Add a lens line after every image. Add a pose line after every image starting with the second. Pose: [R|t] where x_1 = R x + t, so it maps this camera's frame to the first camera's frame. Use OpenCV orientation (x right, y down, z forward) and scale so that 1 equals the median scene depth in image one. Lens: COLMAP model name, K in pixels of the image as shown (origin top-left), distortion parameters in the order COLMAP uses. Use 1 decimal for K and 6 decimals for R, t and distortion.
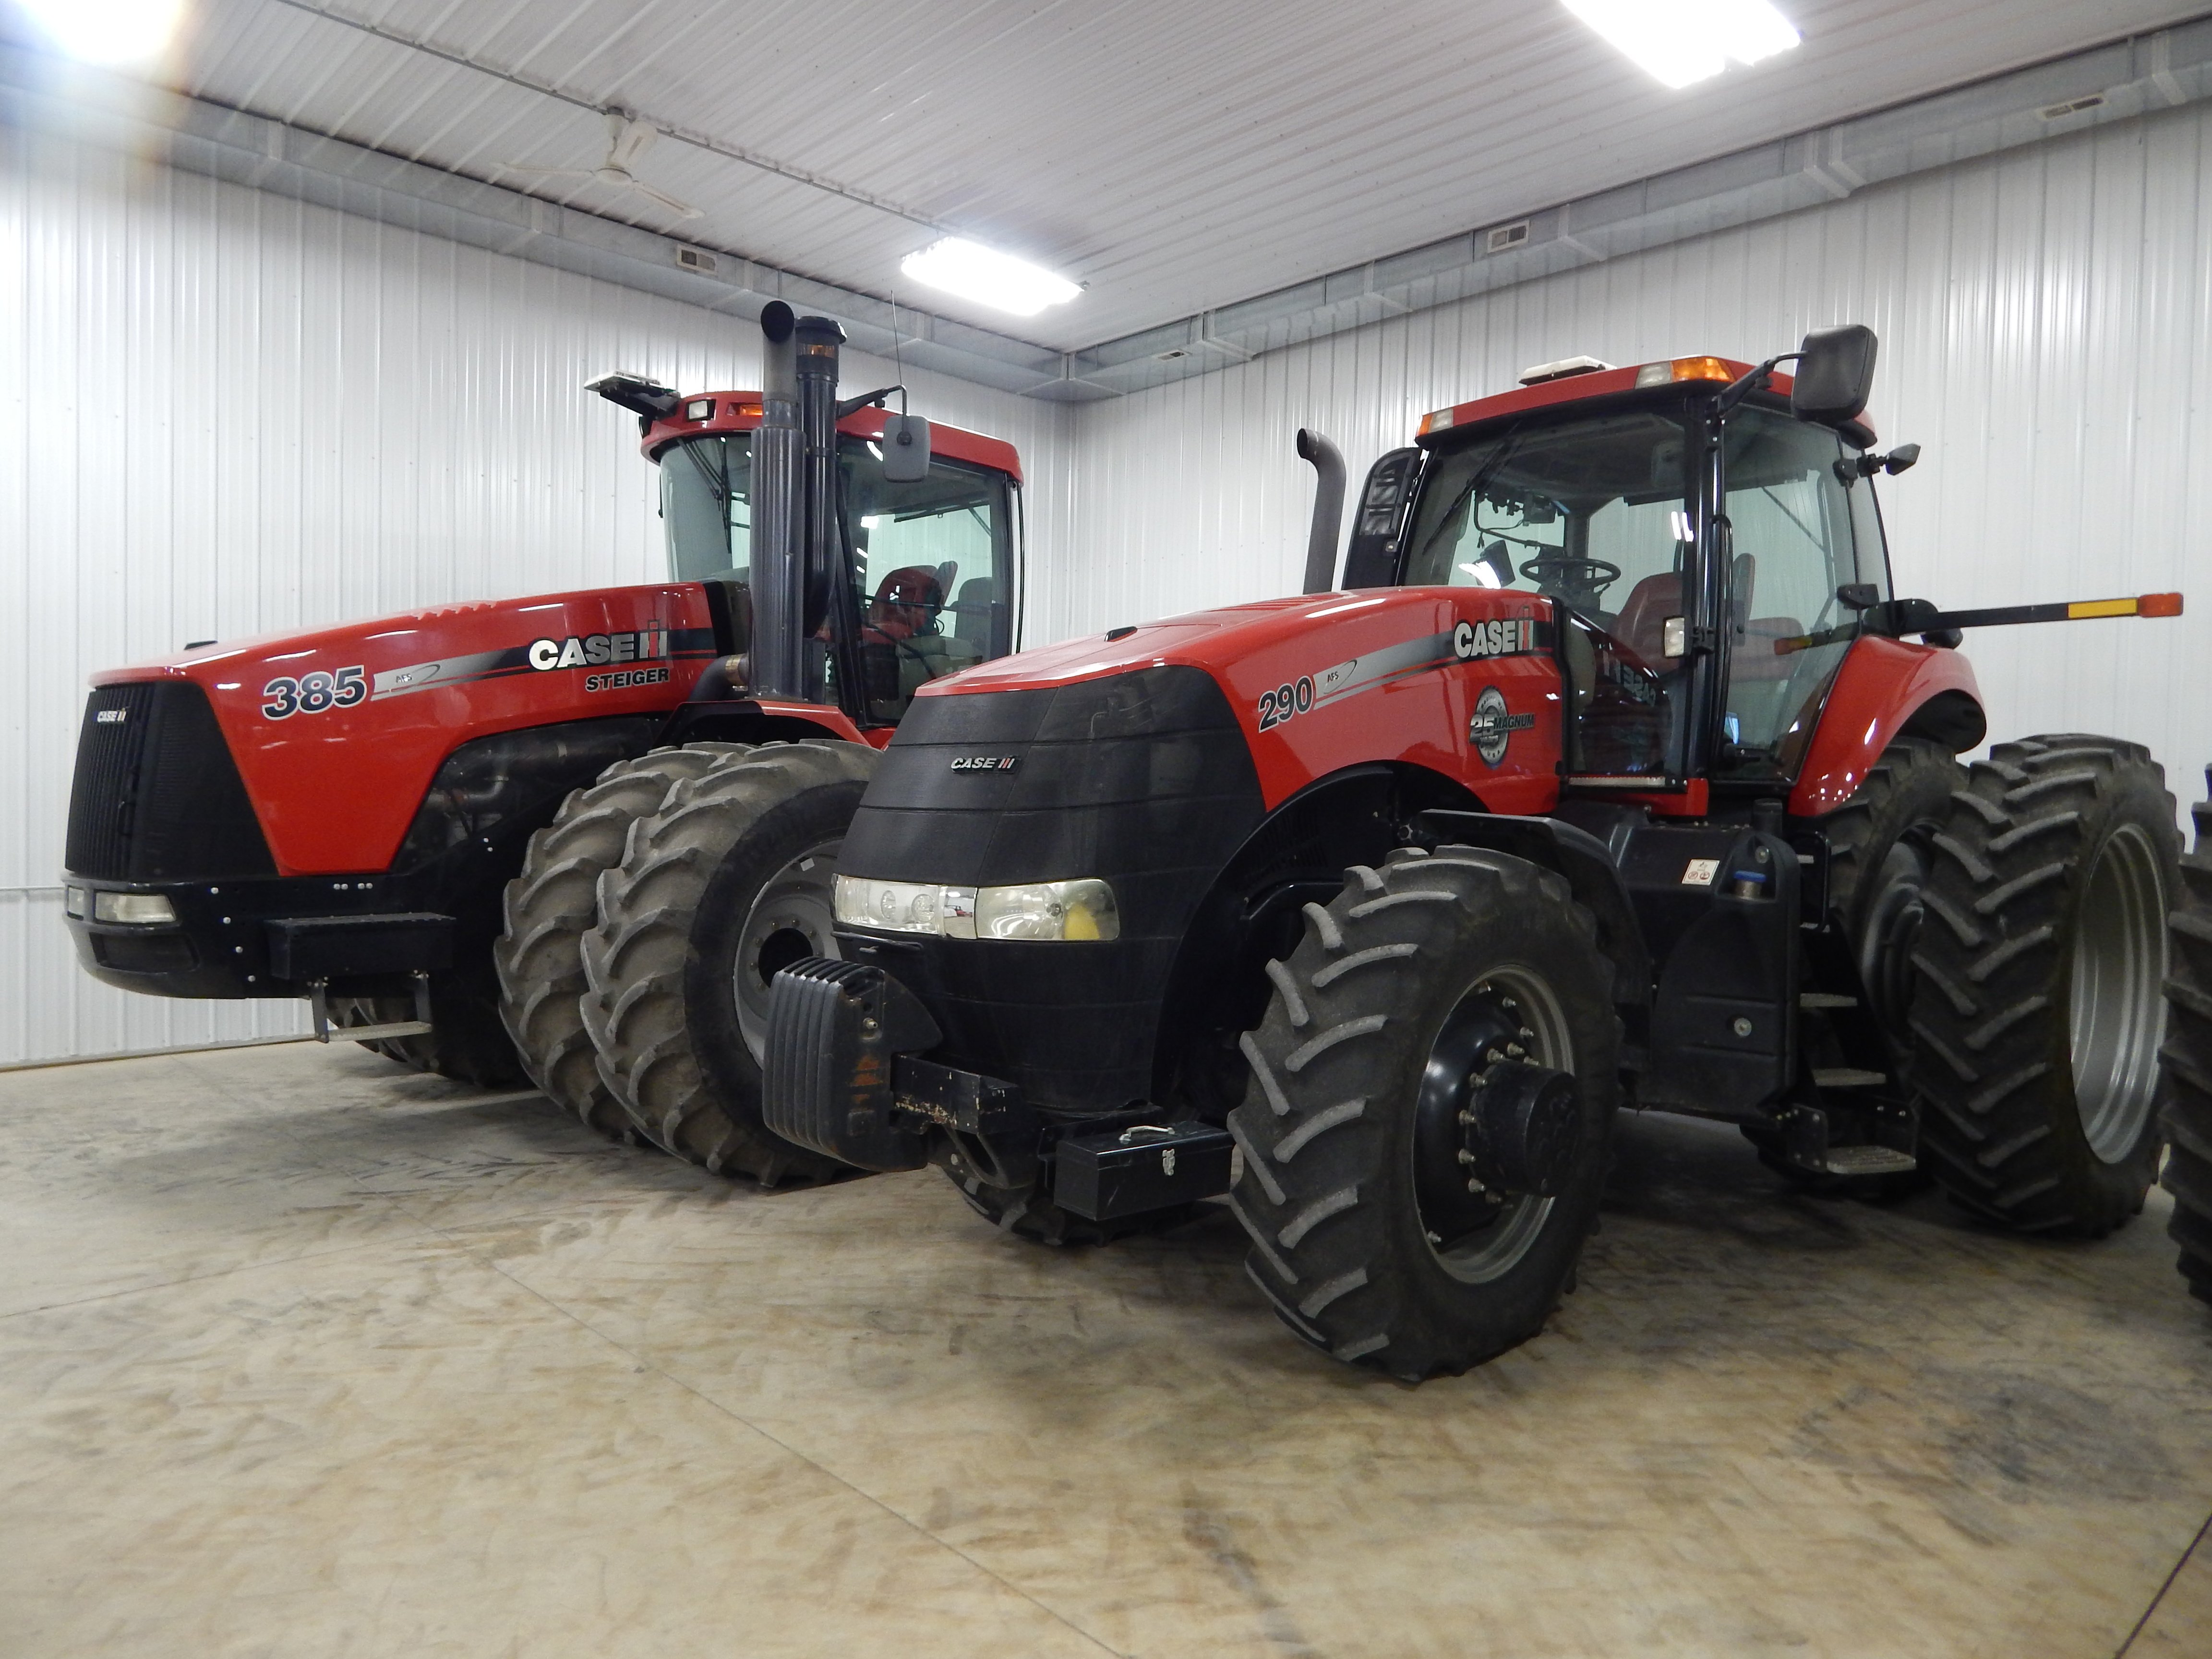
lens RADIAL K [[1510.2, 0, 1114.7], [0, 1510.2, 830.6], [0, 0, 1]] dist [0.010960, -0.002145]
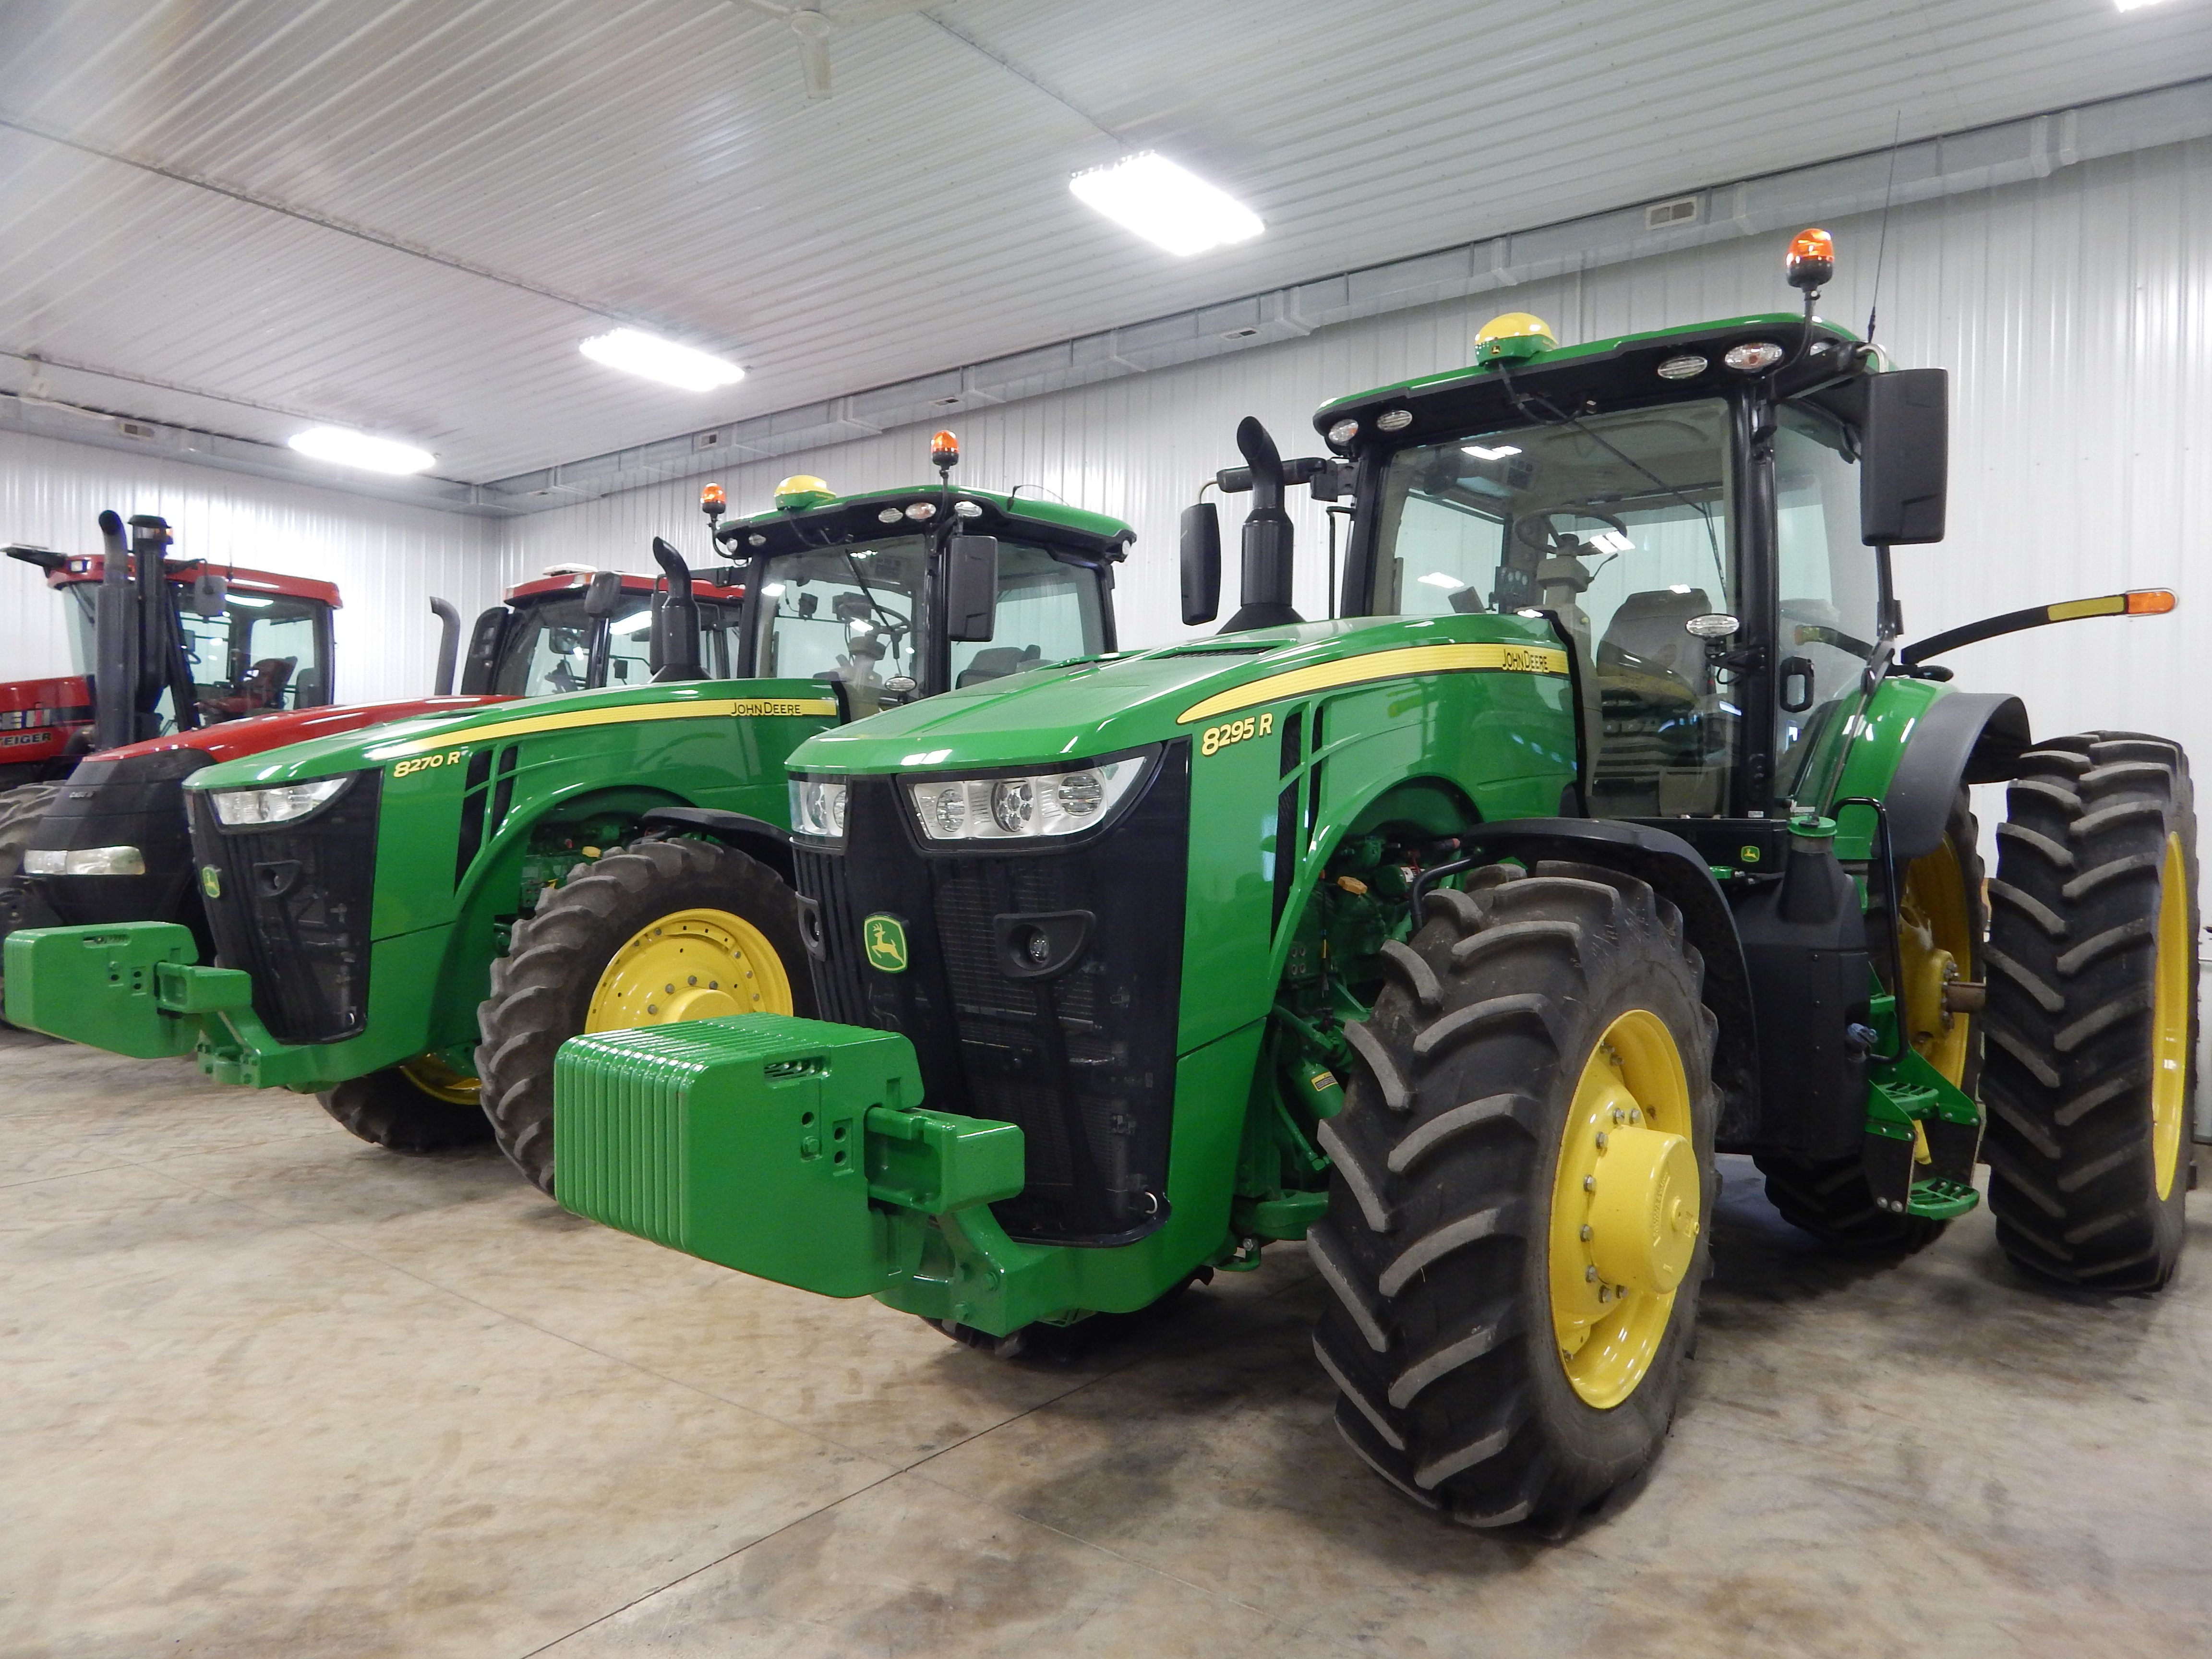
lens RADIAL K [[1510.2, 0, 1120.2], [0, 1510.2, 823.4], [0, 0, 1]] dist [0.010960, -0.002145]
pose [[0.986991, -0.014194, 0.160147, 0.674481], [0.016990, 0.999726, -0.016105, 0.037787], [-0.159875, 0.018616, 0.986962, -0.898192]]
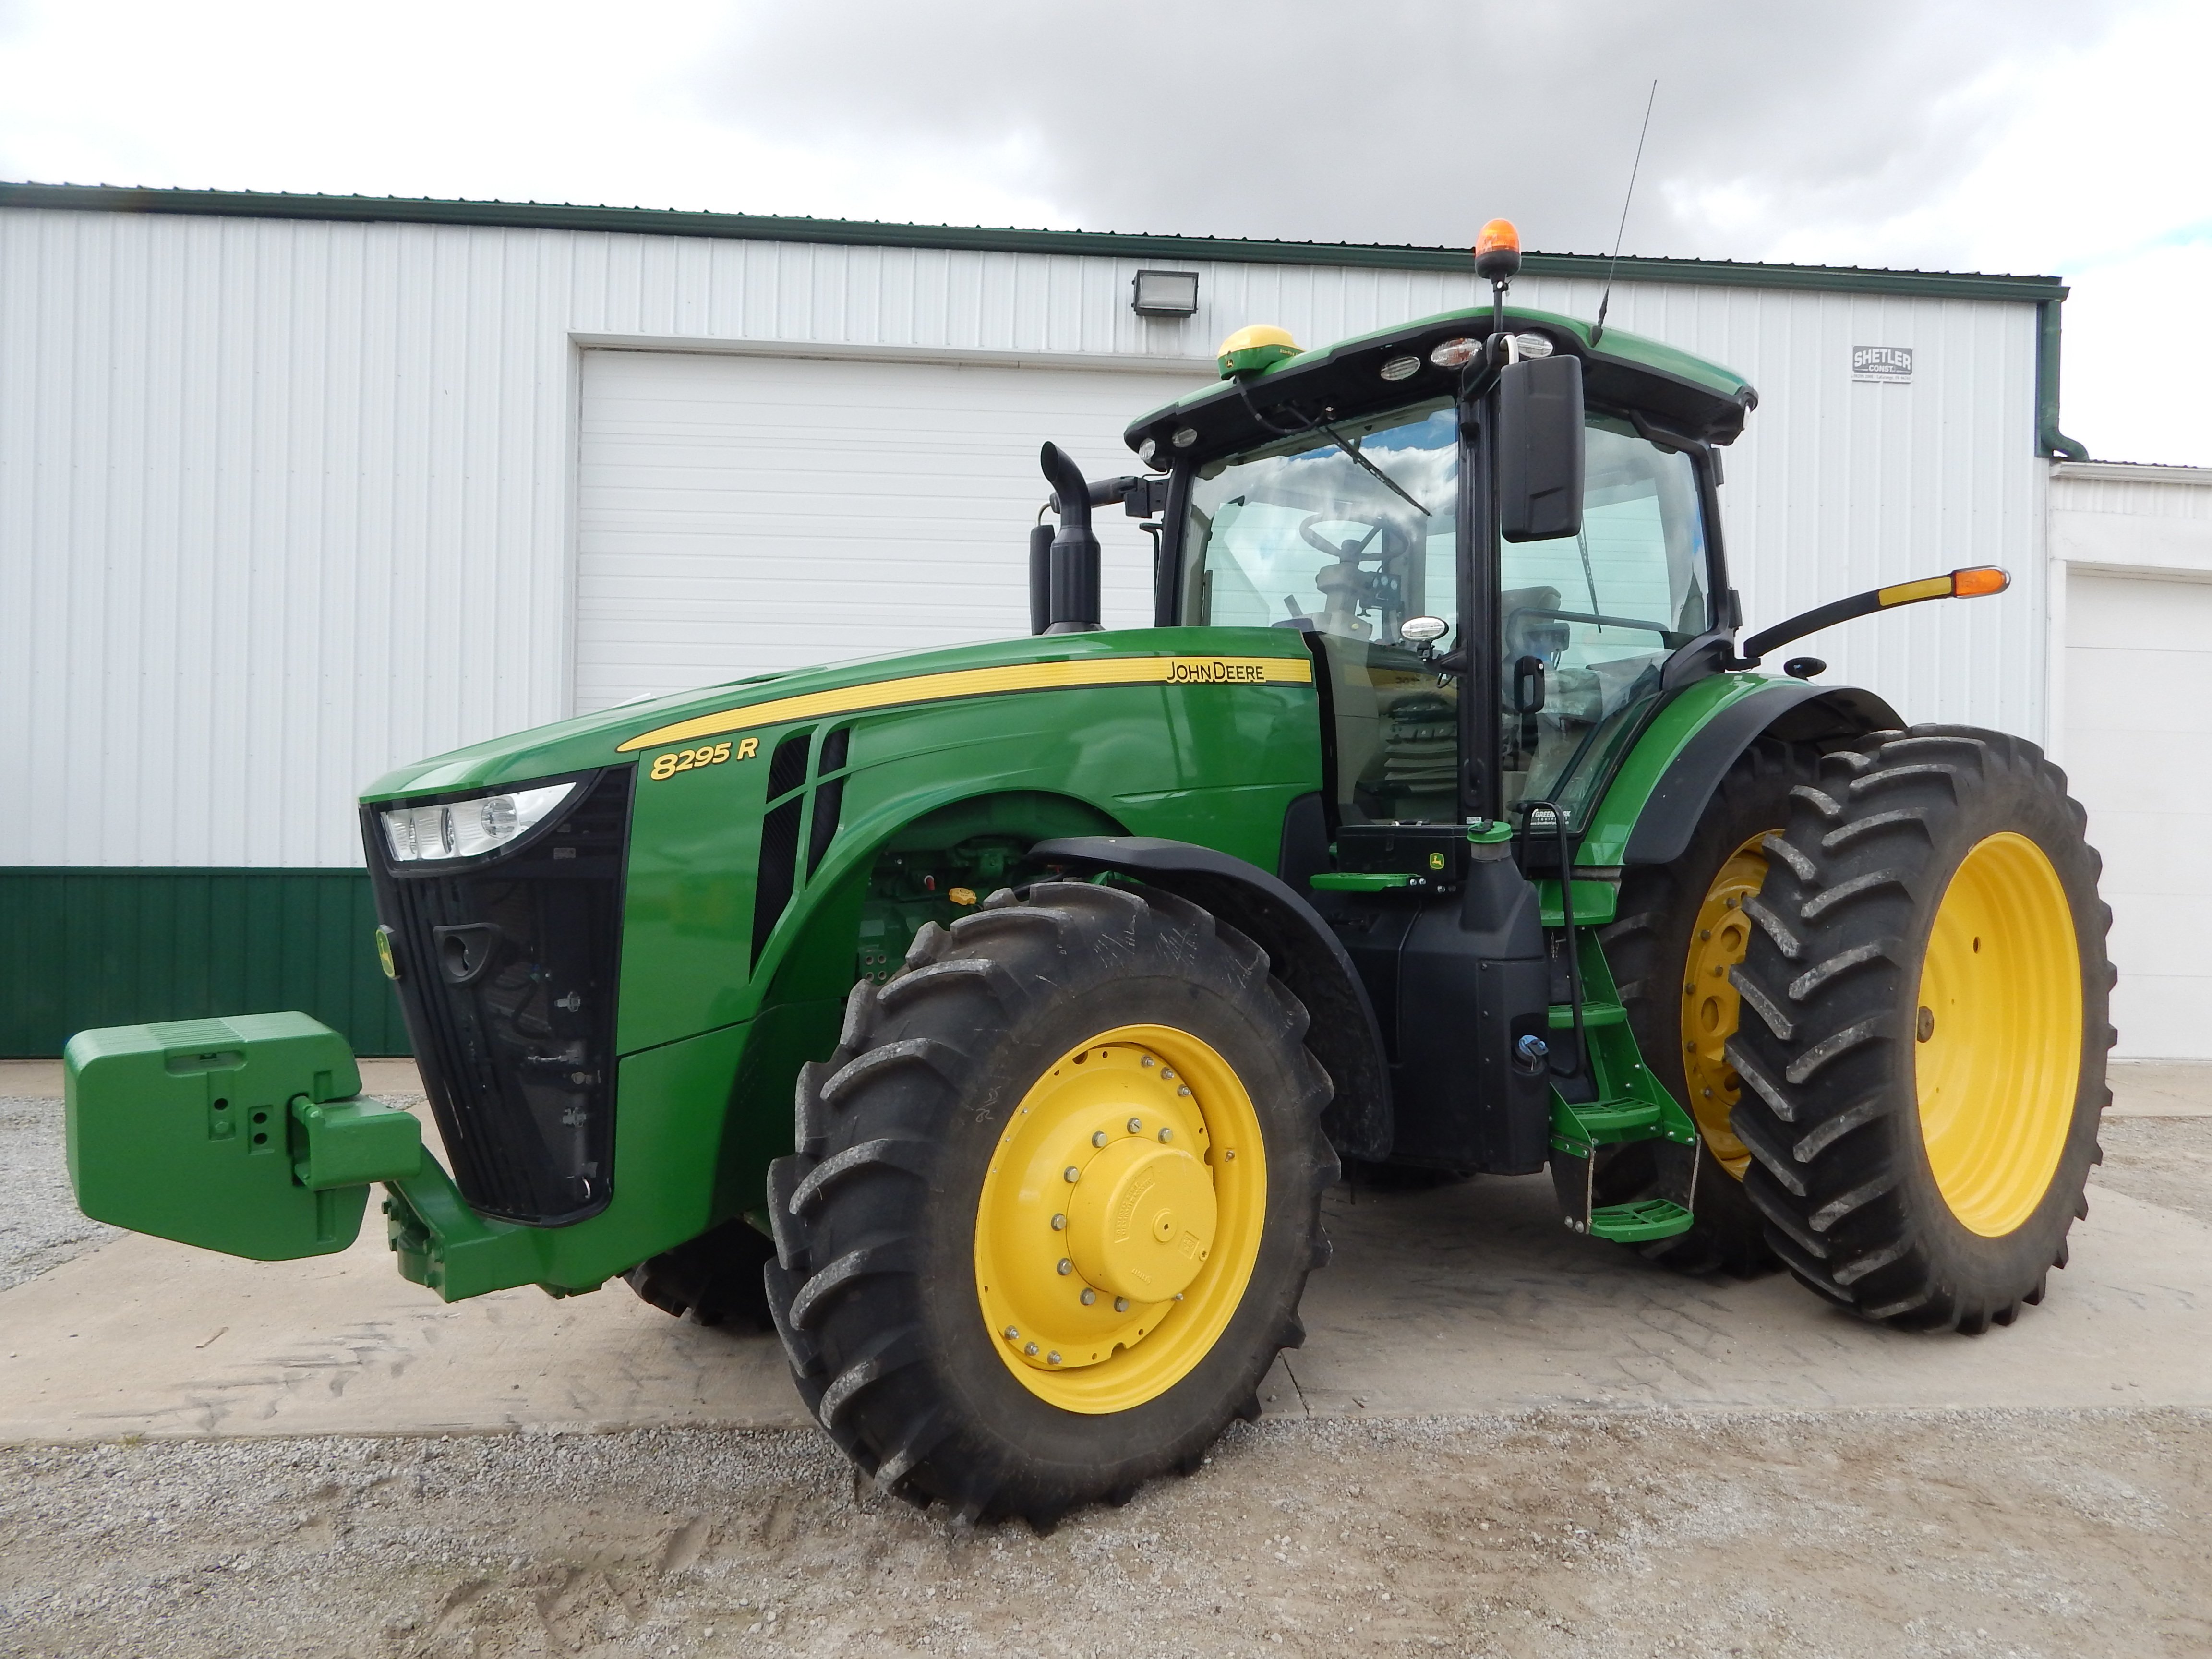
lens RADIAL K [[1510.2, 0, 1099.7], [0, 1510.2, 824.5], [0, 0, 1]] dist [0.010960, -0.002145]
pose [[0.996833, -0.017434, -0.077585, 0.589646], [0.015733, 0.999624, -0.022478, 0.017759], [0.077947, 0.021186, 0.996732, -0.448078]]
